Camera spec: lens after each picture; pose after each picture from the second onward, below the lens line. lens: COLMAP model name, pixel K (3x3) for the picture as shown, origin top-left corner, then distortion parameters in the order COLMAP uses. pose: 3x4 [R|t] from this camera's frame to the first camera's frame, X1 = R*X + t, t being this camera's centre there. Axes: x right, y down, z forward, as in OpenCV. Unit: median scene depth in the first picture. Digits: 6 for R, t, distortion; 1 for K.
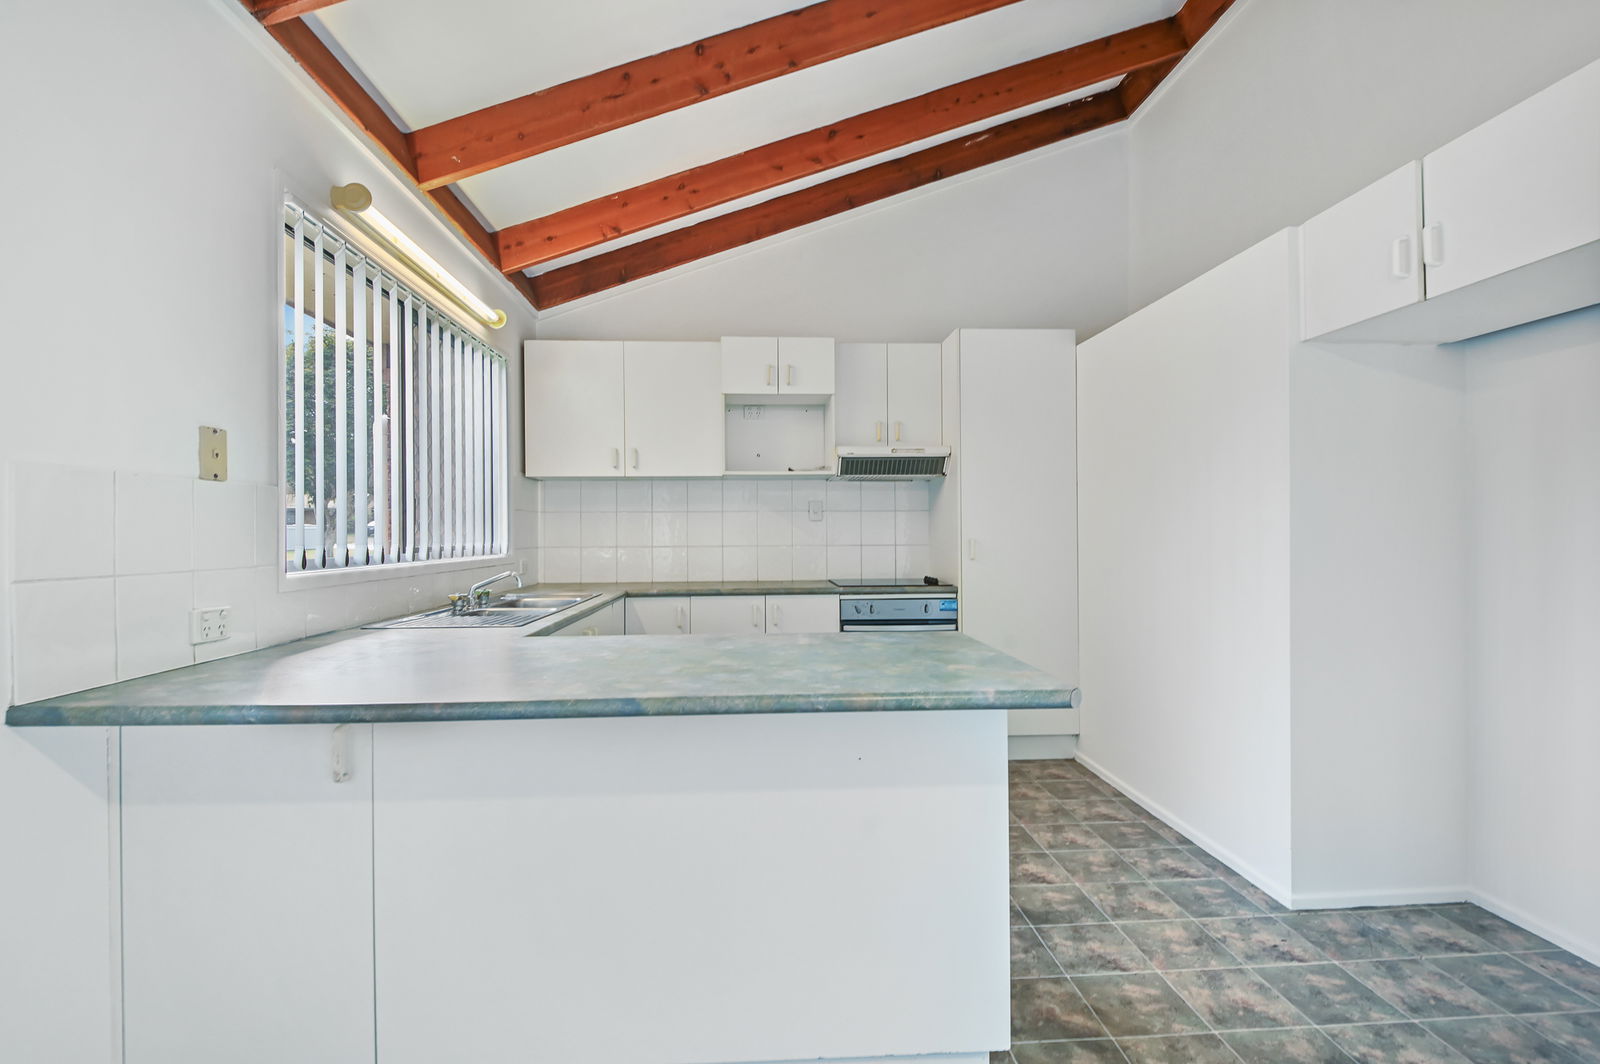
lens RADIAL K [[755.3, 0, 796.4], [0, 755.3, 528.0], [0, 0, 1]] dist [-0.003219, -0.001356]
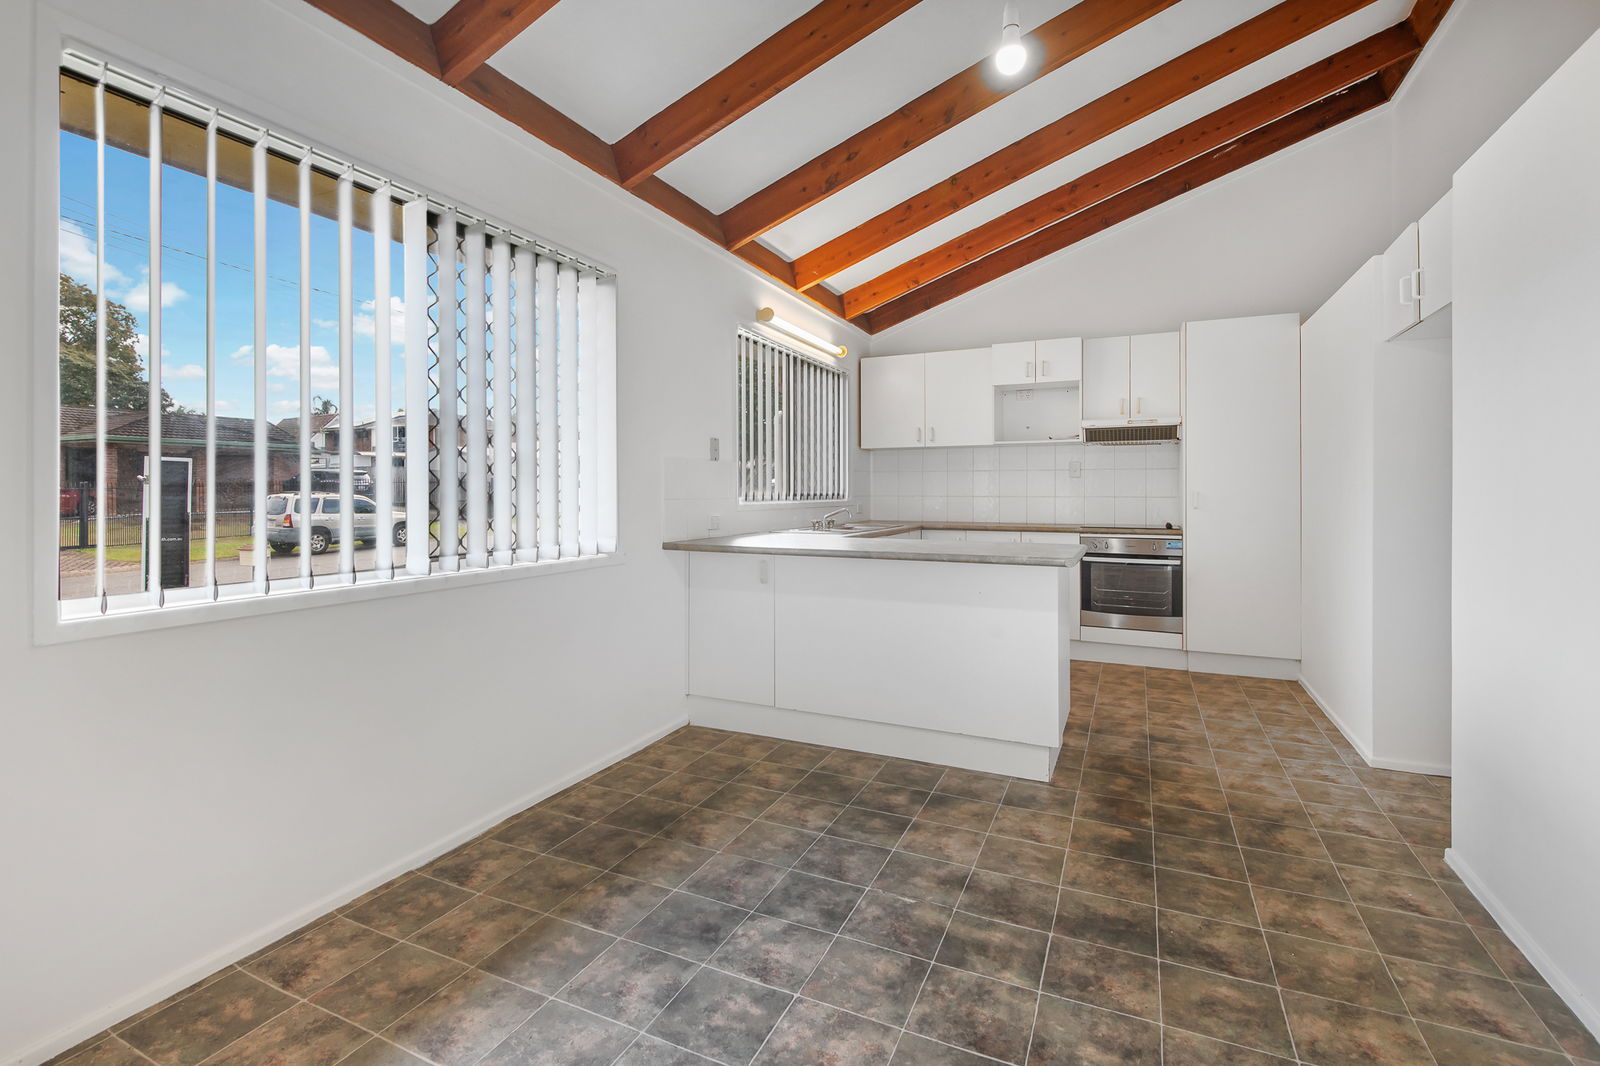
lens RADIAL K [[755.3, 0, 778.5], [0, 755.3, 488.8], [0, 0, 1]] dist [-0.003219, -0.001356]
pose [[0.875922, 0.005814, -0.482418, 0.236037], [-0.002656, 0.999970, 0.007227, 0.003220], [0.482445, -0.005049, 0.875912, -0.425535]]
